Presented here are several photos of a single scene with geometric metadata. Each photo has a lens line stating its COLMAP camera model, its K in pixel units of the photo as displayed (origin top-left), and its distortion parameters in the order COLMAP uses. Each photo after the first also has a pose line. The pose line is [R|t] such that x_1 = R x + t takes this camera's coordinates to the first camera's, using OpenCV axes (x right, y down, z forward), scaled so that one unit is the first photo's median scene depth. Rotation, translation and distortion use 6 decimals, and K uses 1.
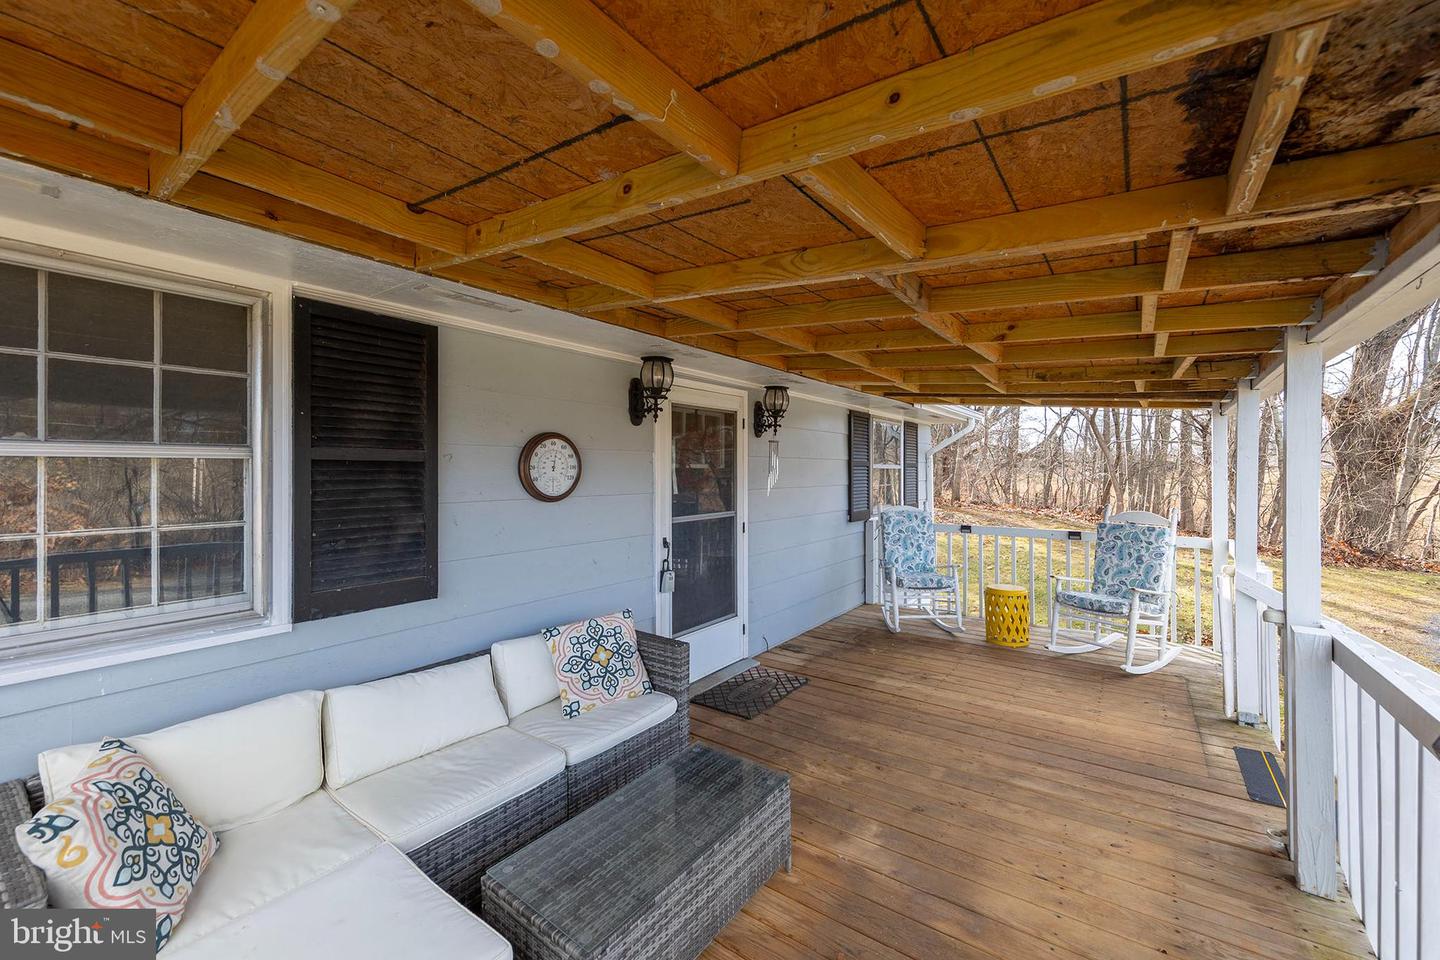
lens RADIAL K [[596.3, 0, 719.0], [0, 596.3, 471.0], [0, 0, 1]] dist [-0.000734, -0.000075]
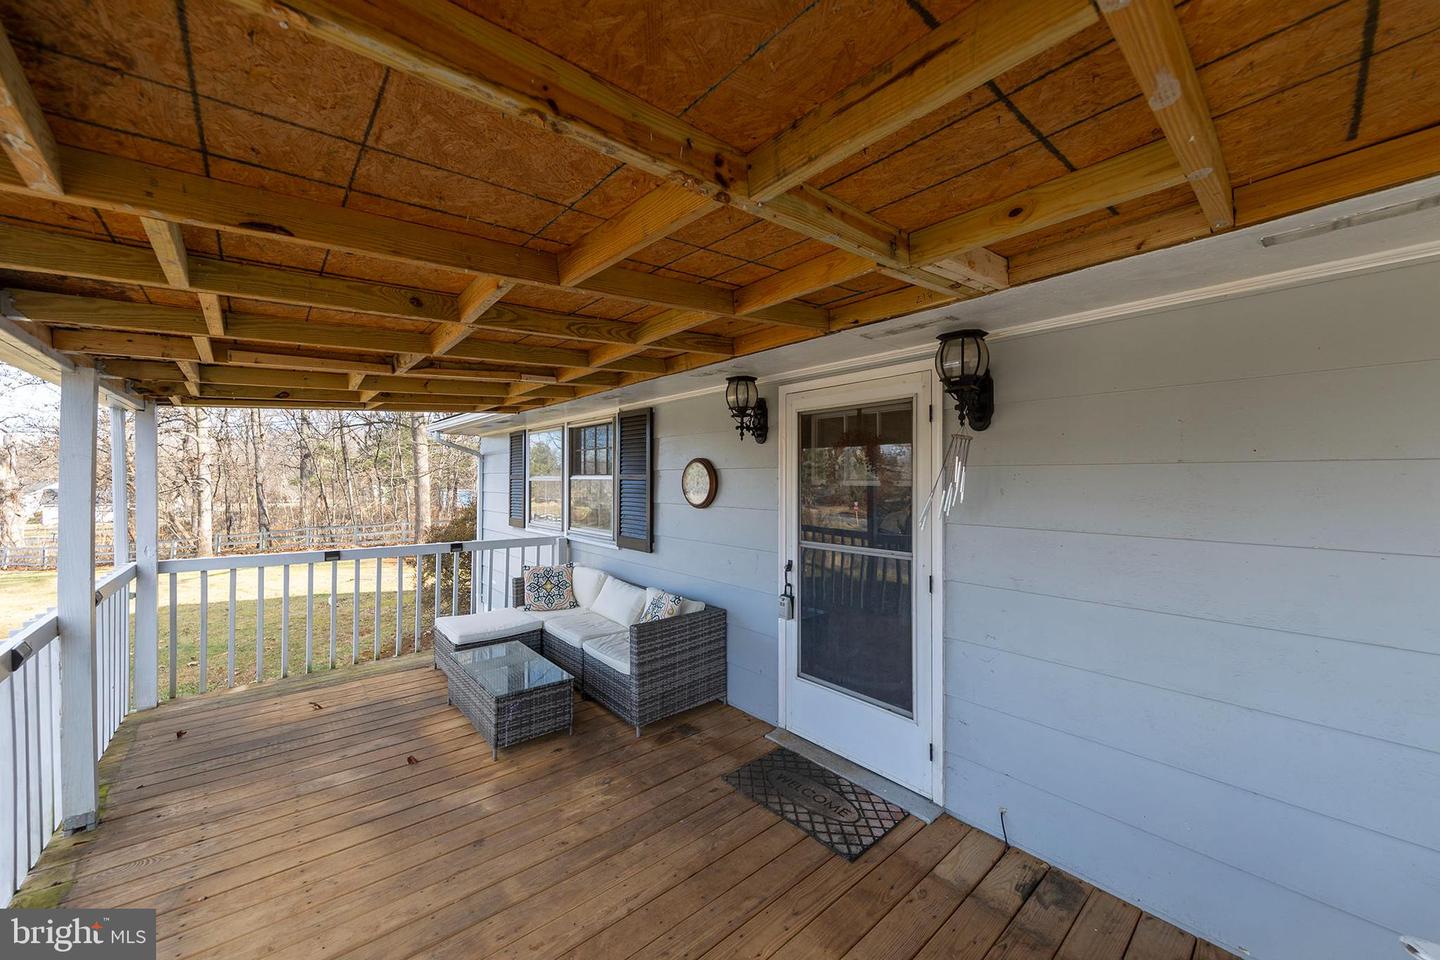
lens RADIAL K [[543.9, 0, 711.1], [0, 543.9, 475.6], [0, 0, 1]] dist [0.017307, 0.000048]
pose [[-0.252950, -0.001402, -0.967478, 0.748549], [-0.005417, 0.999985, -0.000033, -0.017557], [0.967464, 0.005232, -0.252954, 1.080488]]
